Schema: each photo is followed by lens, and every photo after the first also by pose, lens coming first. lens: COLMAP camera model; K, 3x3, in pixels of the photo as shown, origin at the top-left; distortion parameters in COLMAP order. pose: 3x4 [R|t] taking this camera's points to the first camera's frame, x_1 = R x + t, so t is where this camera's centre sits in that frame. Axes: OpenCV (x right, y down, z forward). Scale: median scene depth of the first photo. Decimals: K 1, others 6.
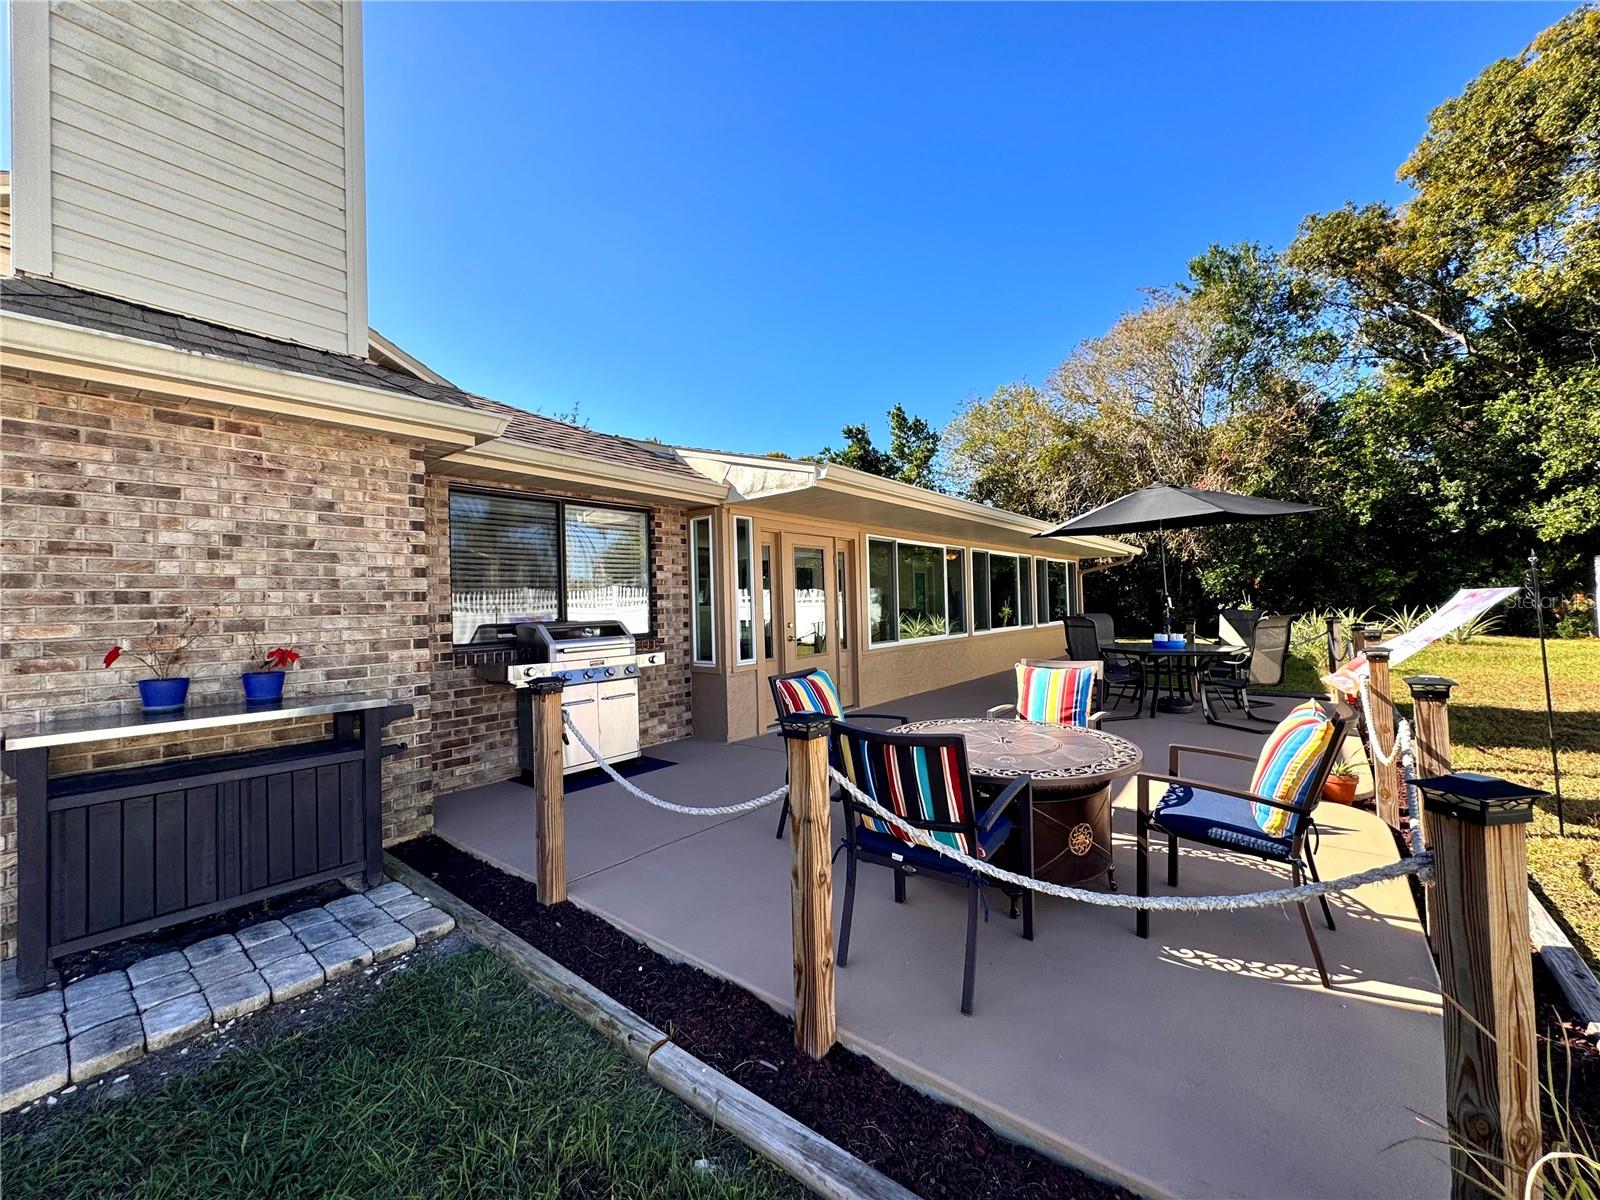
lens RADIAL K [[636.0, 0, 797.0], [0, 636.0, 597.0], [0, 0, 1]] dist [0.002375, -0.000303]
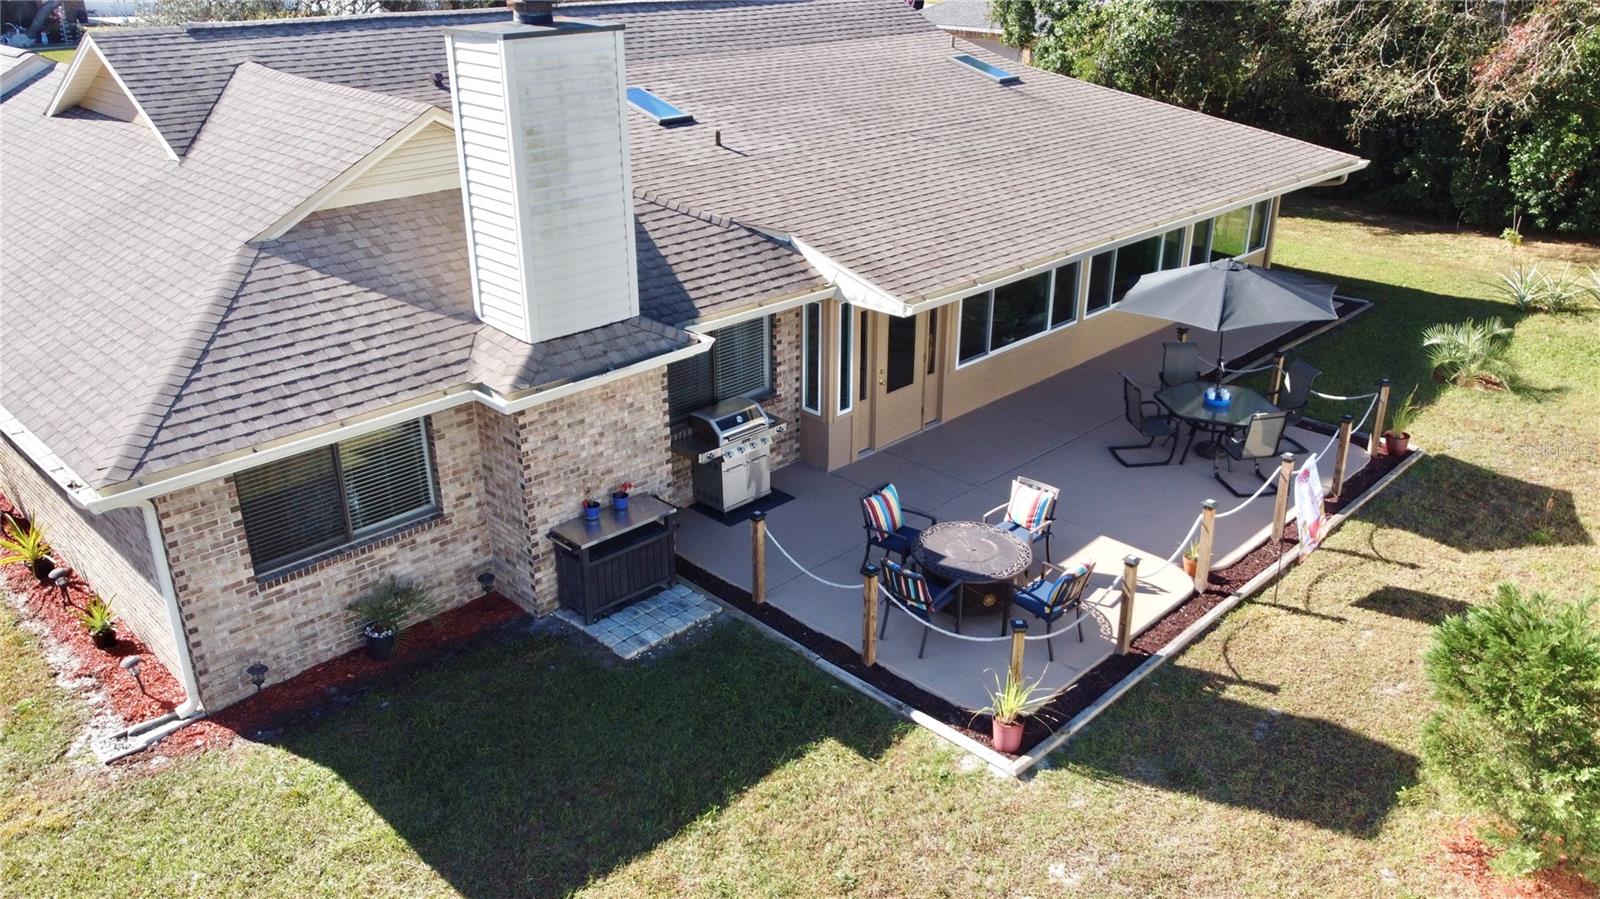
lens RADIAL K [[1227.9, 0, 800.3], [0, 1227.9, 445.6], [0, 0, 1]] dist [-0.008392, 0.010170]
pose [[0.994466, 0.068126, -0.079982, 0.059667], [-0.028703, 0.908486, 0.416929, -1.546755], [0.101066, -0.412326, 0.905413, -2.264364]]
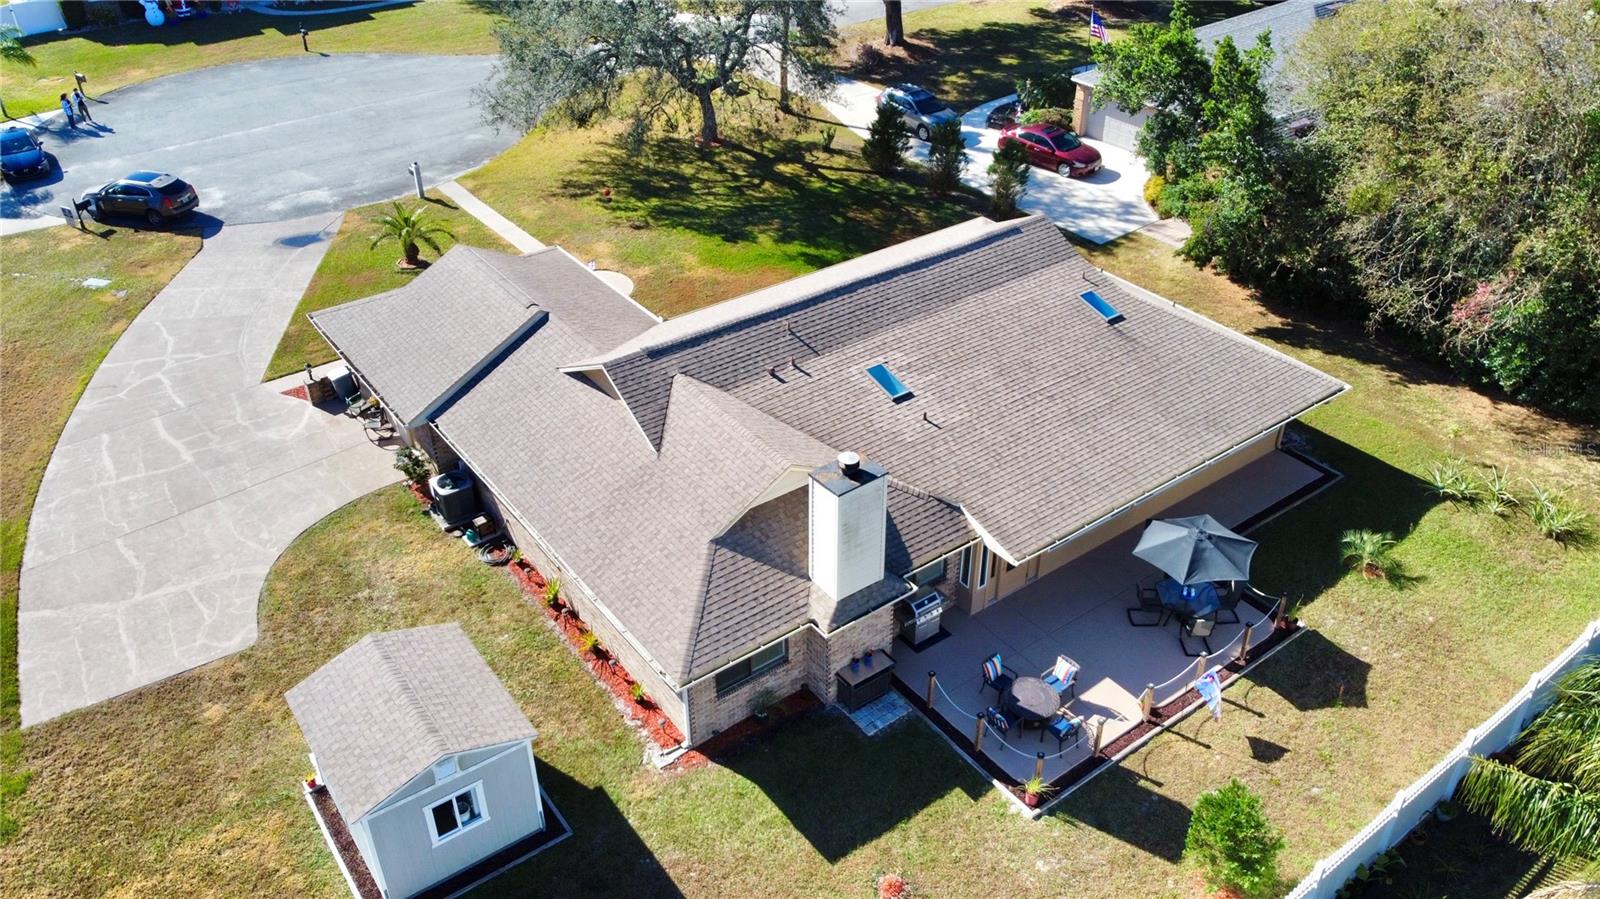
lens RADIAL K [[1227.9, 0, 797.9], [0, 1227.9, 453.6], [0, 0, 1]] dist [-0.008392, 0.010170]
pose [[0.967739, 0.161130, -0.193694, 0.118411], [-0.020399, 0.816354, 0.577191, -5.385299], [0.251126, -0.554619, 0.793305, -4.655364]]
